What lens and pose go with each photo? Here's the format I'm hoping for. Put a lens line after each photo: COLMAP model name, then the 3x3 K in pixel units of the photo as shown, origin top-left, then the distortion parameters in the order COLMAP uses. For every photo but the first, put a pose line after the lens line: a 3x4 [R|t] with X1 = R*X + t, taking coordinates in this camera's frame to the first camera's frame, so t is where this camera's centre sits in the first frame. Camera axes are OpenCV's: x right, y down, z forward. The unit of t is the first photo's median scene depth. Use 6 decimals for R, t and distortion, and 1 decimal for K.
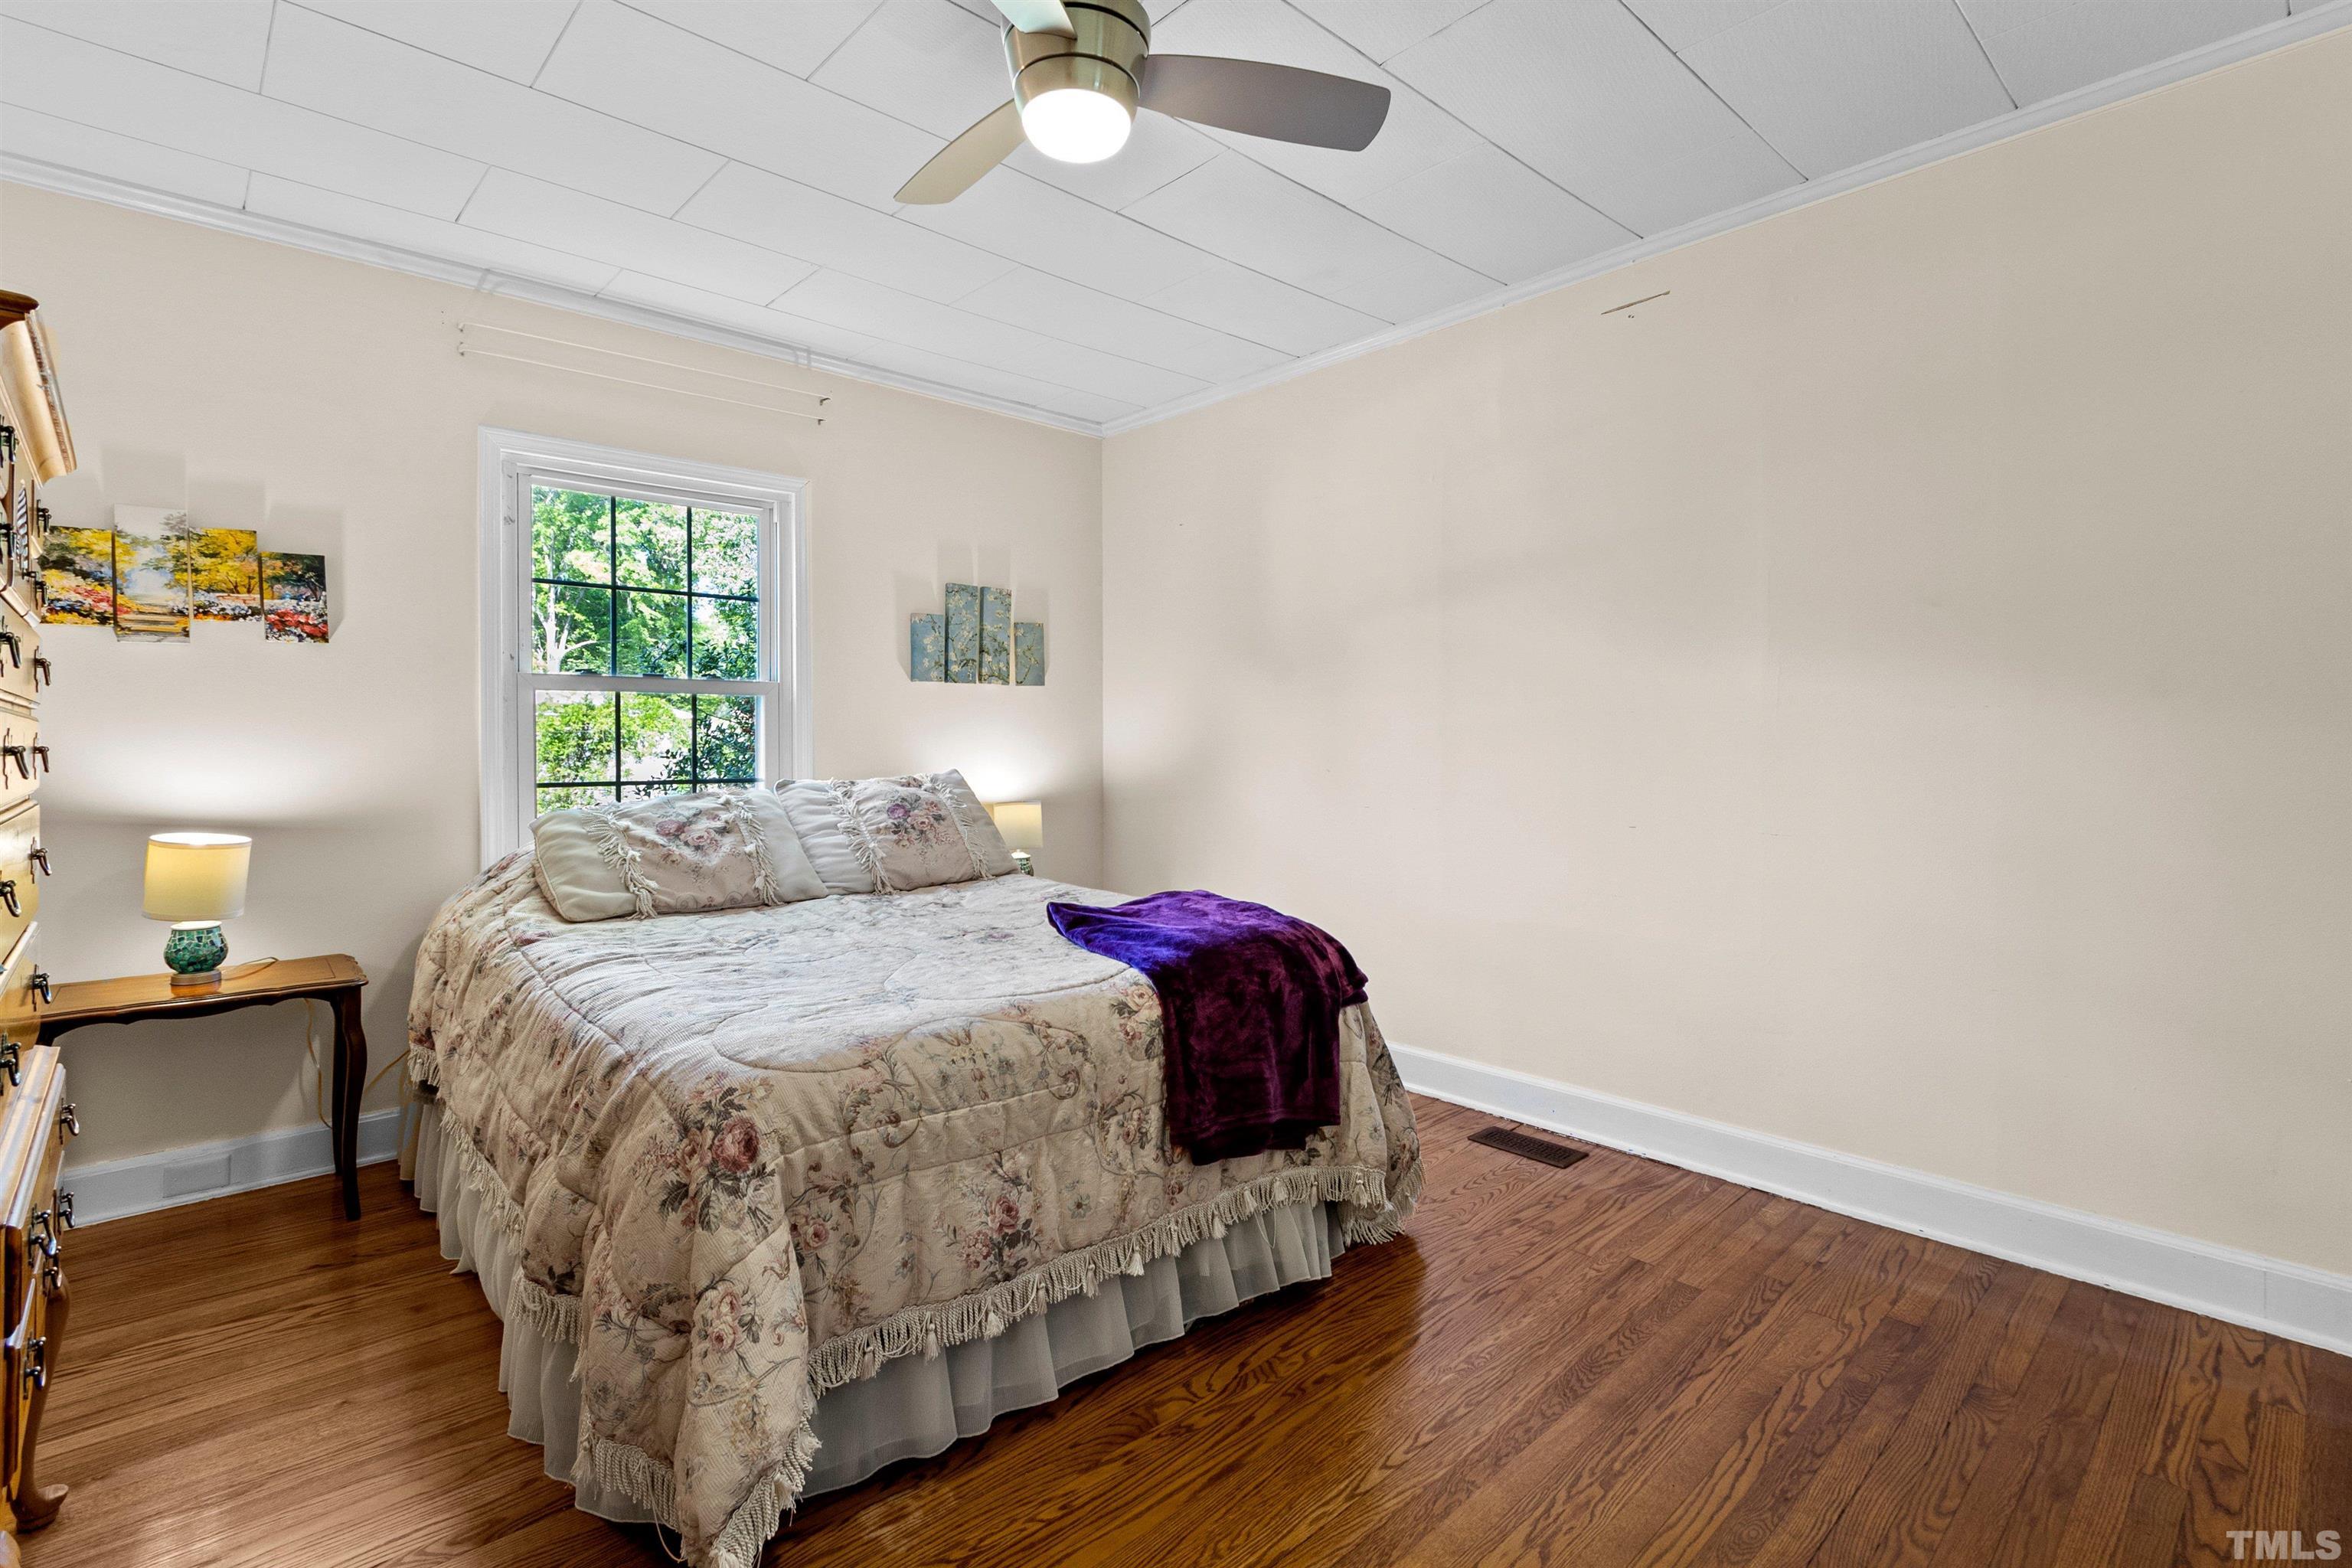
lens RADIAL K [[1091.1, 0, 1176.0], [0, 1091.1, 784.0], [0, 0, 1]] dist [0.001785, 0.000134]
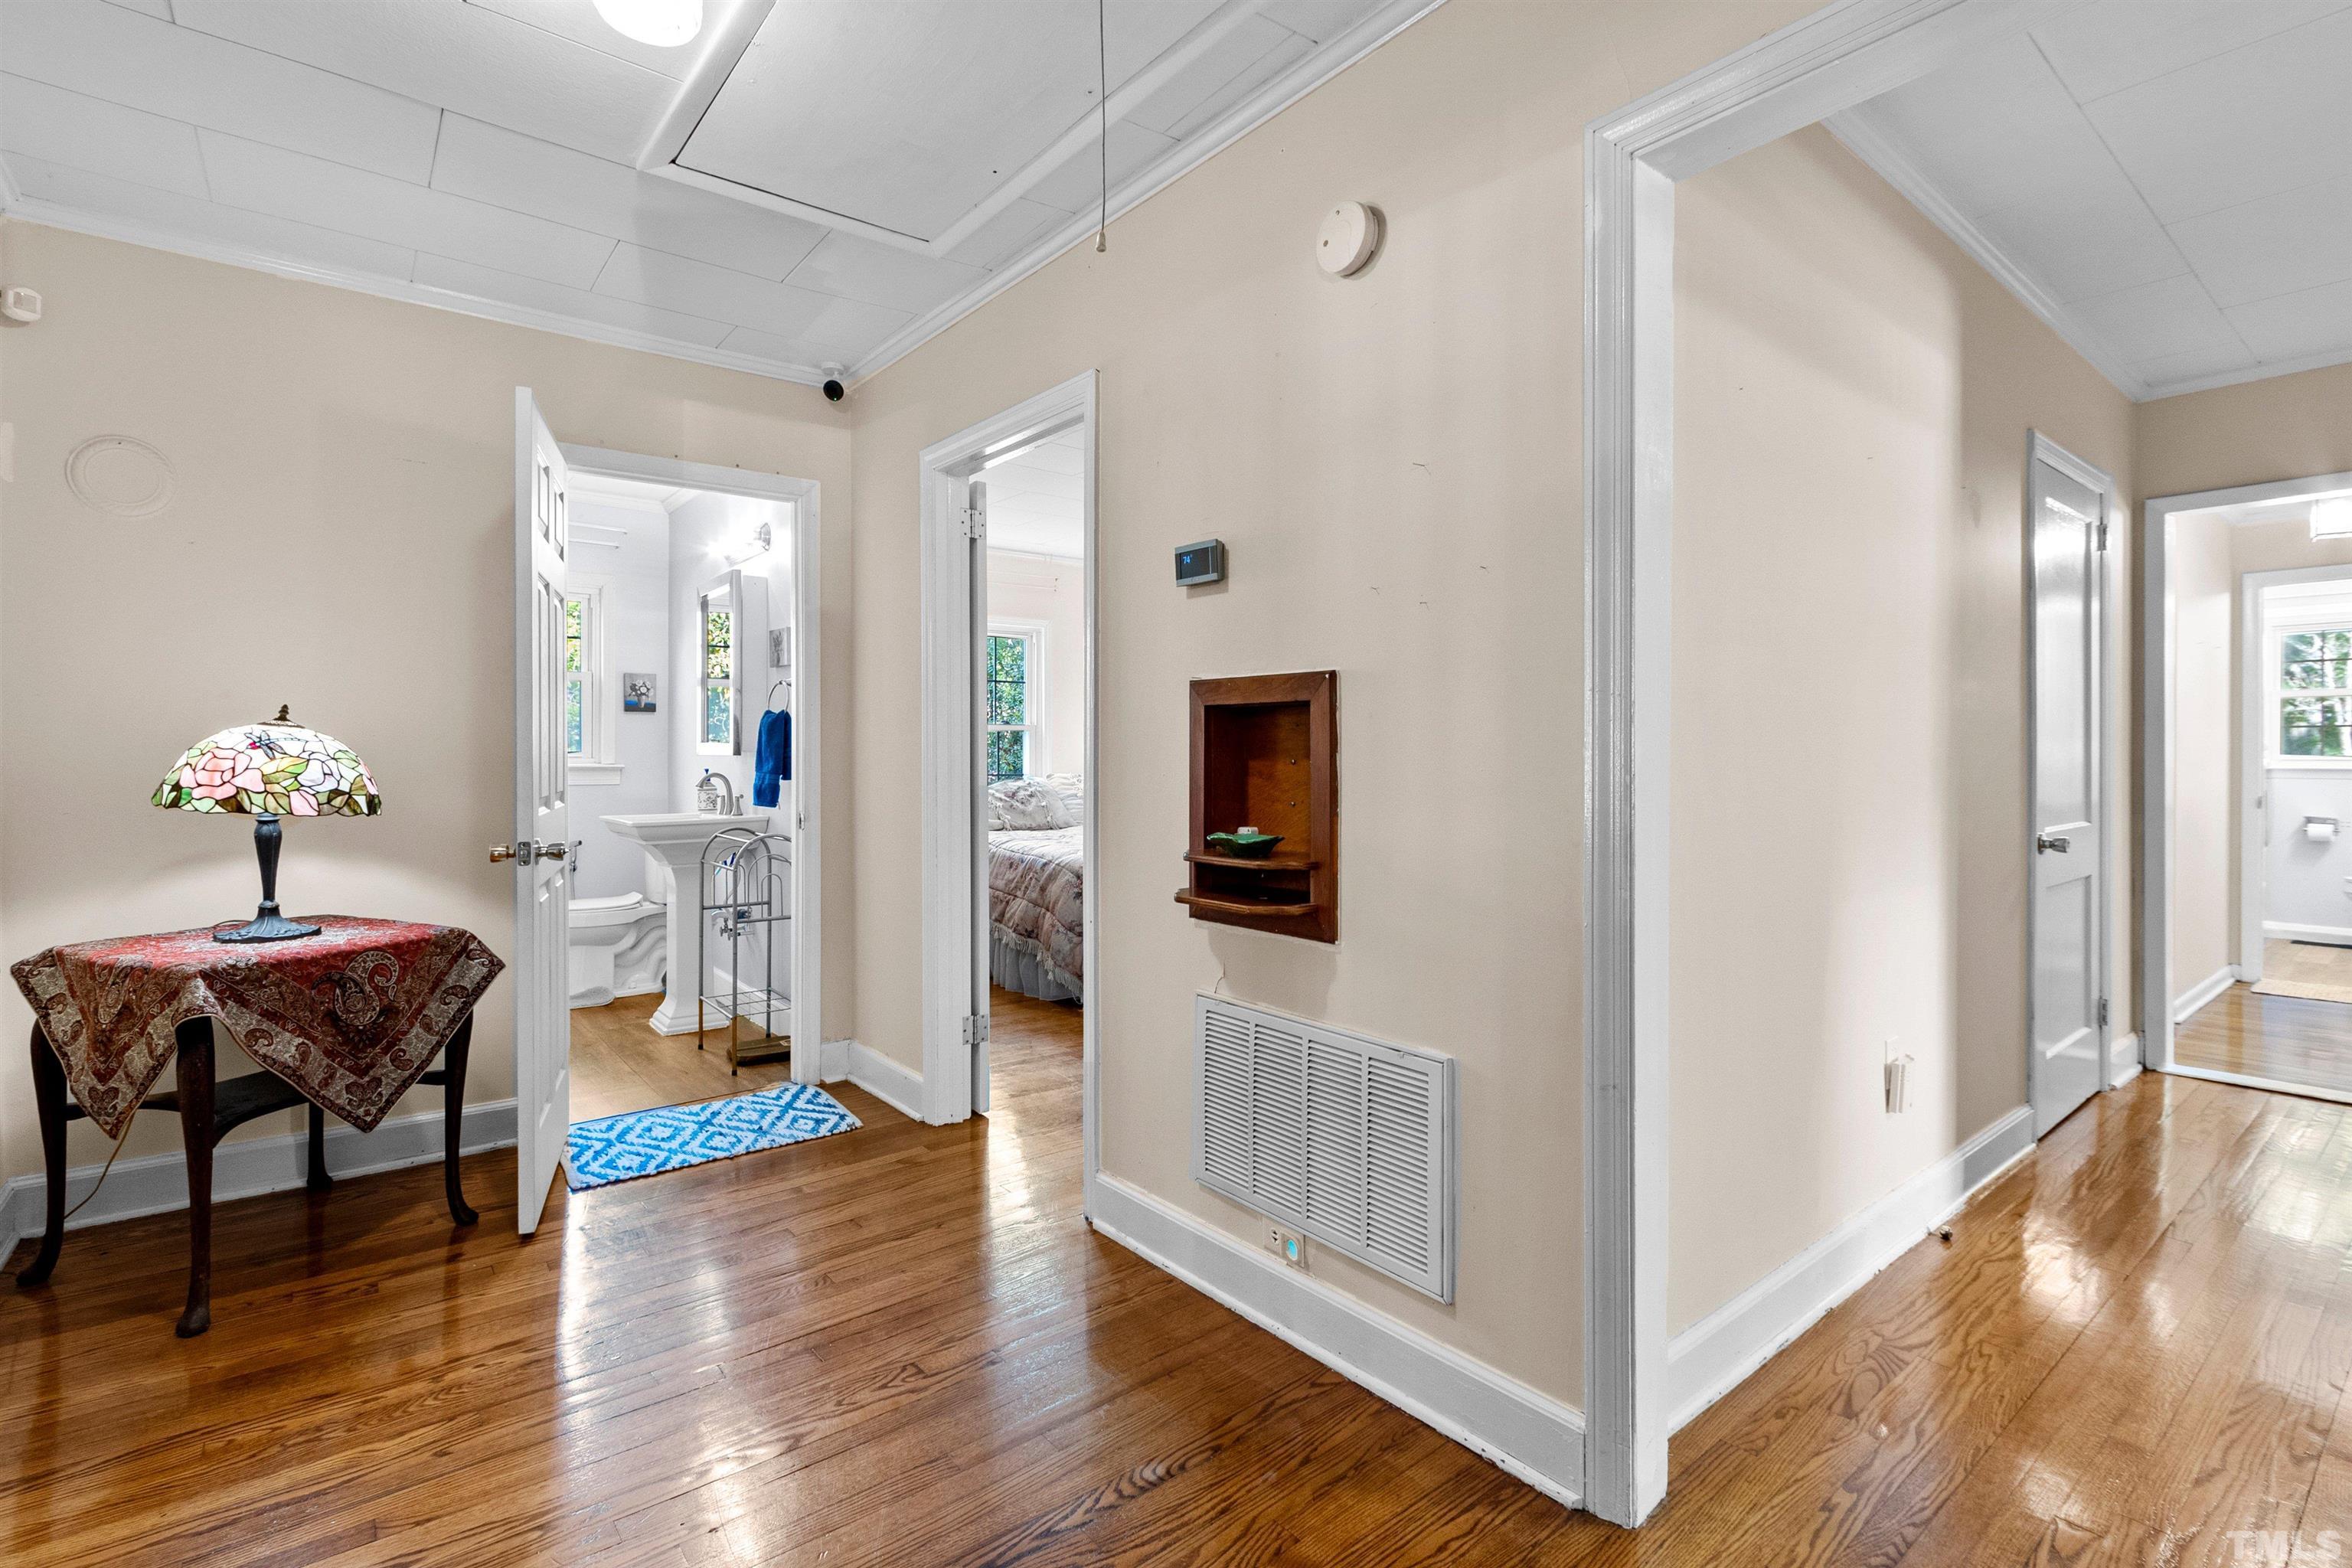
lens RADIAL K [[1091.1, 0, 1176.0], [0, 1091.1, 784.0], [0, 0, 1]] dist [0.001785, 0.000134]
pose [[0.997122, 0.002360, -0.075780, 0.045774], [-0.003041, 0.999956, -0.008872, 0.041041], [0.075756, 0.009077, 0.997085, -1.268315]]
